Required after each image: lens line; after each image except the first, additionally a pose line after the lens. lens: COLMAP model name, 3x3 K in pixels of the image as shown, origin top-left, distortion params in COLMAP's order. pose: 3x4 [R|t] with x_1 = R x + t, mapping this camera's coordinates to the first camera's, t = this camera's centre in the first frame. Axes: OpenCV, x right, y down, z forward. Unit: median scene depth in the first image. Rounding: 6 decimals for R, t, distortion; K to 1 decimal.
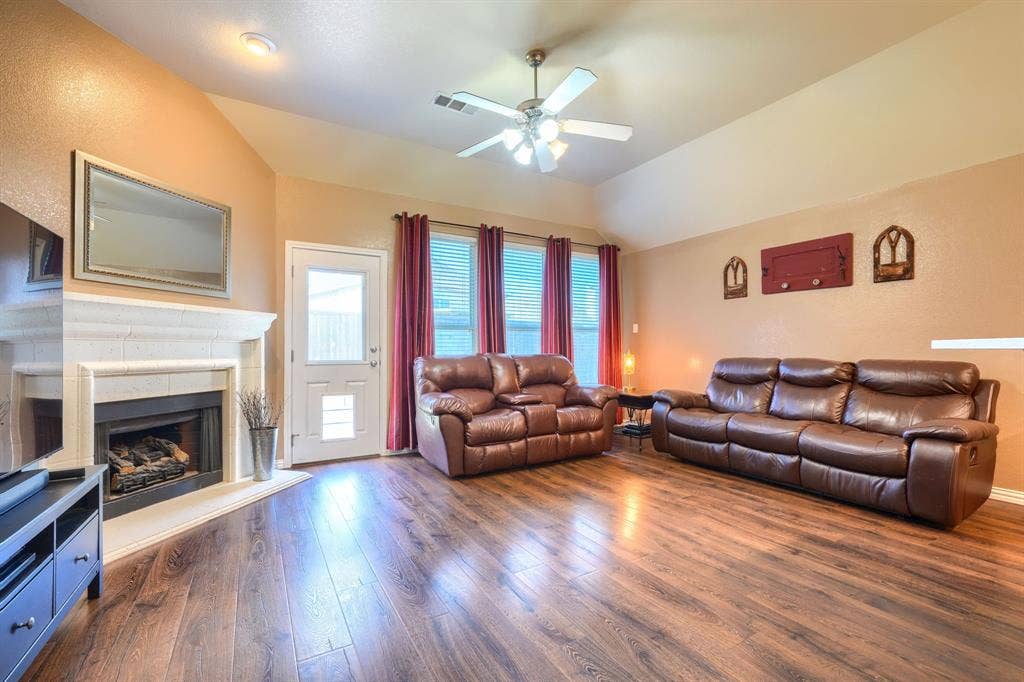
lens RADIAL K [[437.6, 0, 520.5], [0, 437.6, 347.7], [0, 0, 1]] dist [-0.001421, -0.000021]
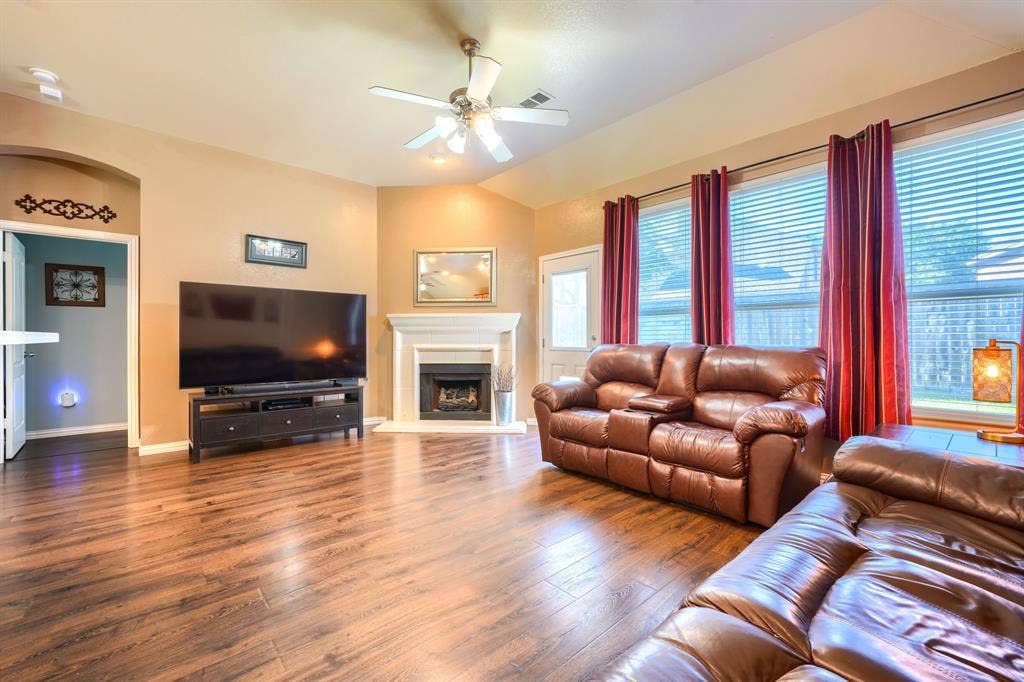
lens RADIAL K [[423.5, 0, 494.9], [0, 423.5, 338.5], [0, 0, 1]] dist [-0.010792, 0.000993]
pose [[0.163515, -0.000501, -0.986541, 0.783675], [0.003650, 0.999993, 0.000097, 0.004708], [0.986534, -0.003617, 0.163516, 0.700082]]
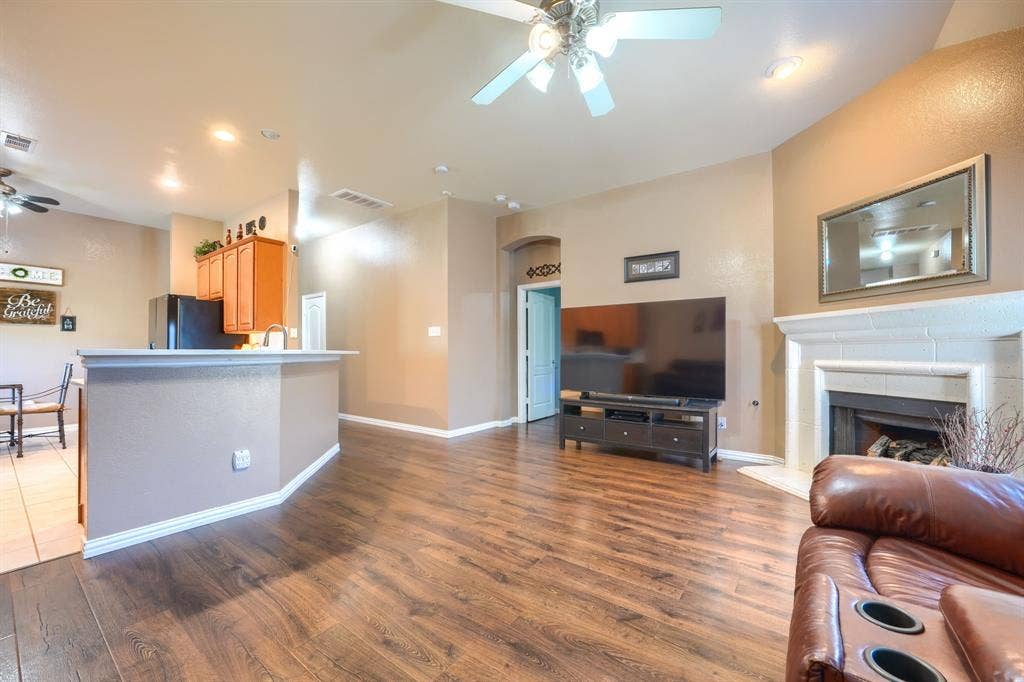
lens RADIAL K [[387.2, 0, 519.1], [0, 387.2, 350.7], [0, 0, 1]] dist [-0.014551, 0.002016]
pose [[-0.922546, 0.002327, -0.385881, 0.272935], [0.006476, 0.999934, -0.009452, 0.006022], [0.385834, -0.011219, -0.922500, 1.201413]]
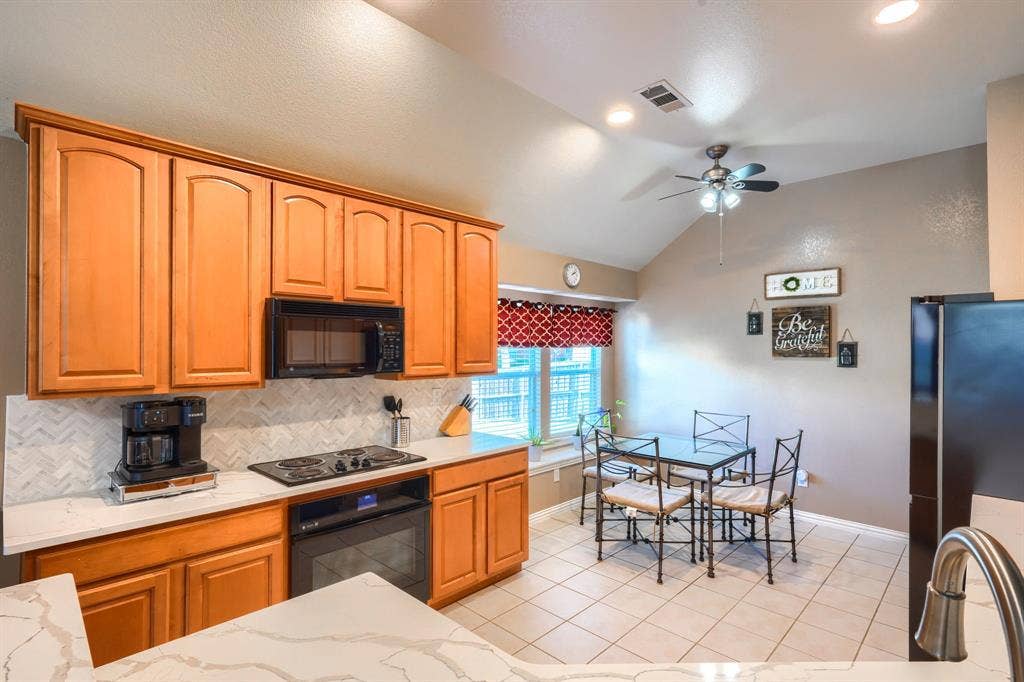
lens RADIAL K [[498.7, 0, 496.9], [0, 498.7, 345.8], [0, 0, 1]] dist [0.000128, -0.000632]
pose [[-0.229496, 0.004725, 0.973298, 0.351949], [-0.006014, 0.999962, -0.006273, -0.129249], [-0.973291, -0.007293, -0.229459, 0.274735]]
